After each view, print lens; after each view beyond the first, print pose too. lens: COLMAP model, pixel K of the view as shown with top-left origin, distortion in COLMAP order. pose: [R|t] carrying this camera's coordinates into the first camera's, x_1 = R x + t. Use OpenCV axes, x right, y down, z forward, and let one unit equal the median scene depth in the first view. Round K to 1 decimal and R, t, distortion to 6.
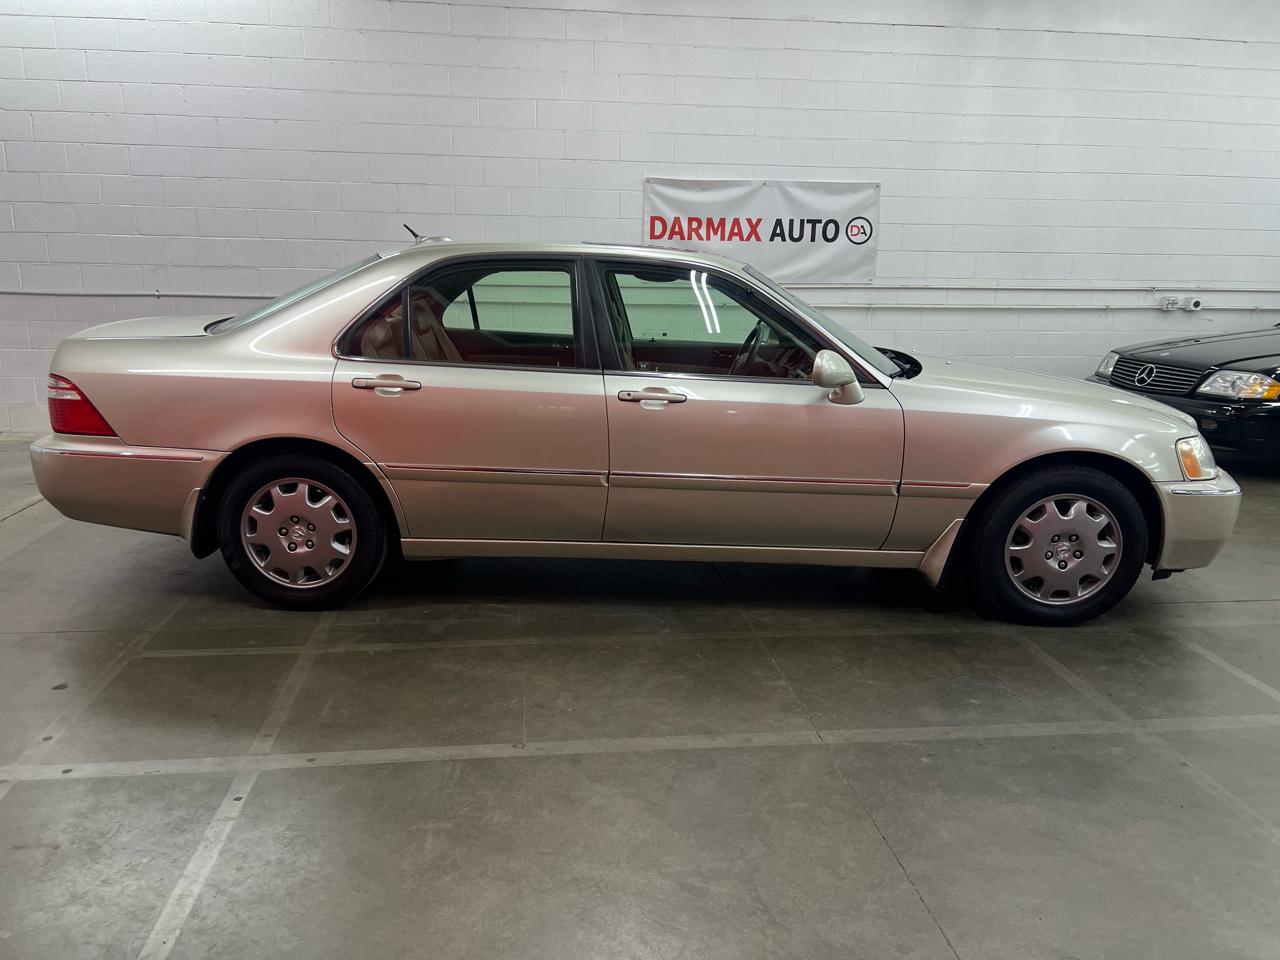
lens RADIAL K [[976.3, 0, 631.7], [0, 976.3, 487.5], [0, 0, 1]] dist [0.049836, -0.002926]
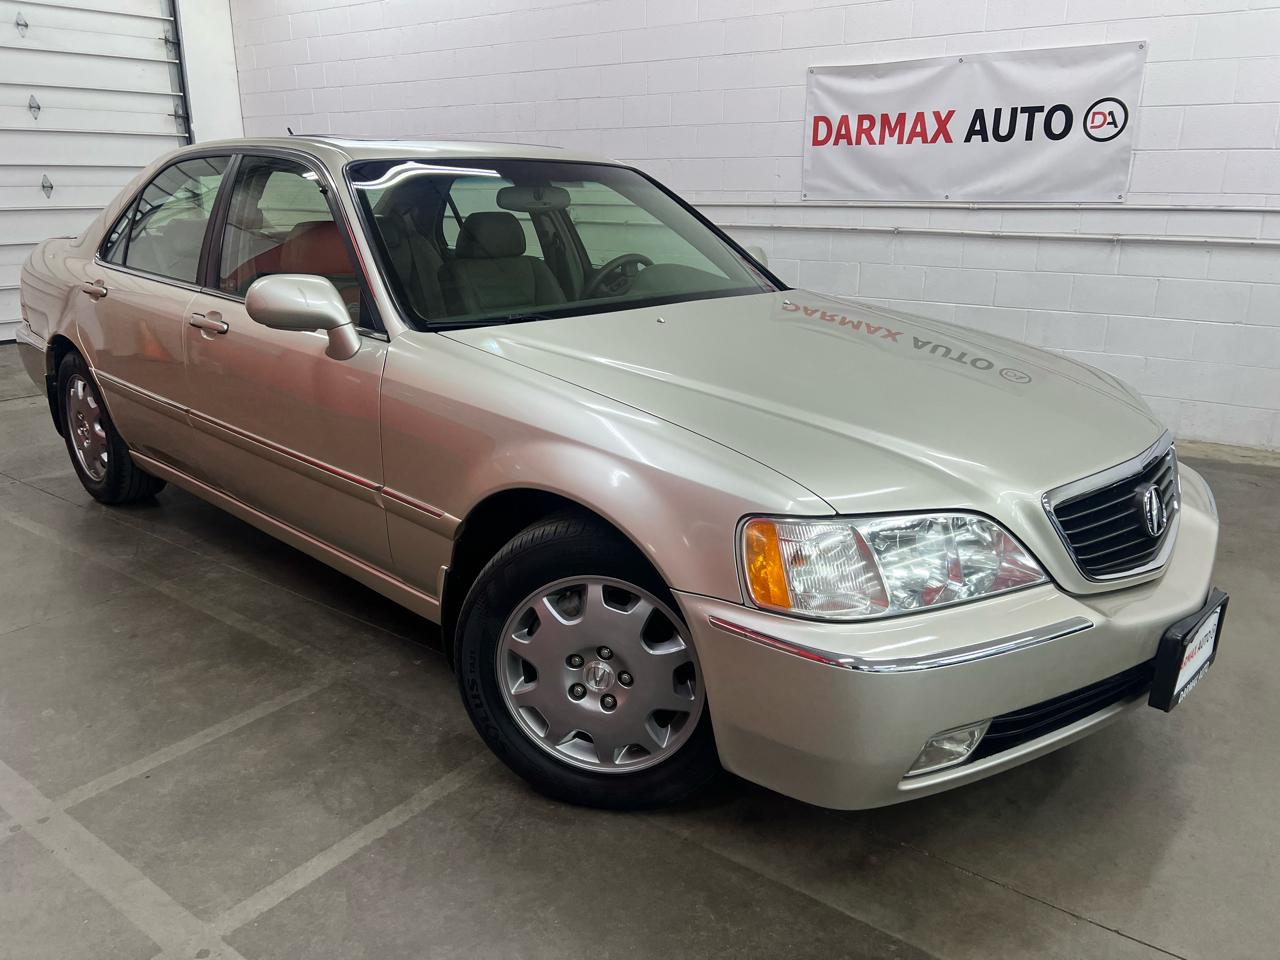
lens RADIAL K [[965.9, 0, 634.6], [0, 965.9, 473.5], [0, 0, 1]] dist [0.063638, -0.074492]
pose [[0.716509, 0.187447, -0.671921, 0.495272], [-0.152503, 0.982012, 0.111330, -0.056662], [0.680703, 0.022701, 0.732207, 0.322385]]
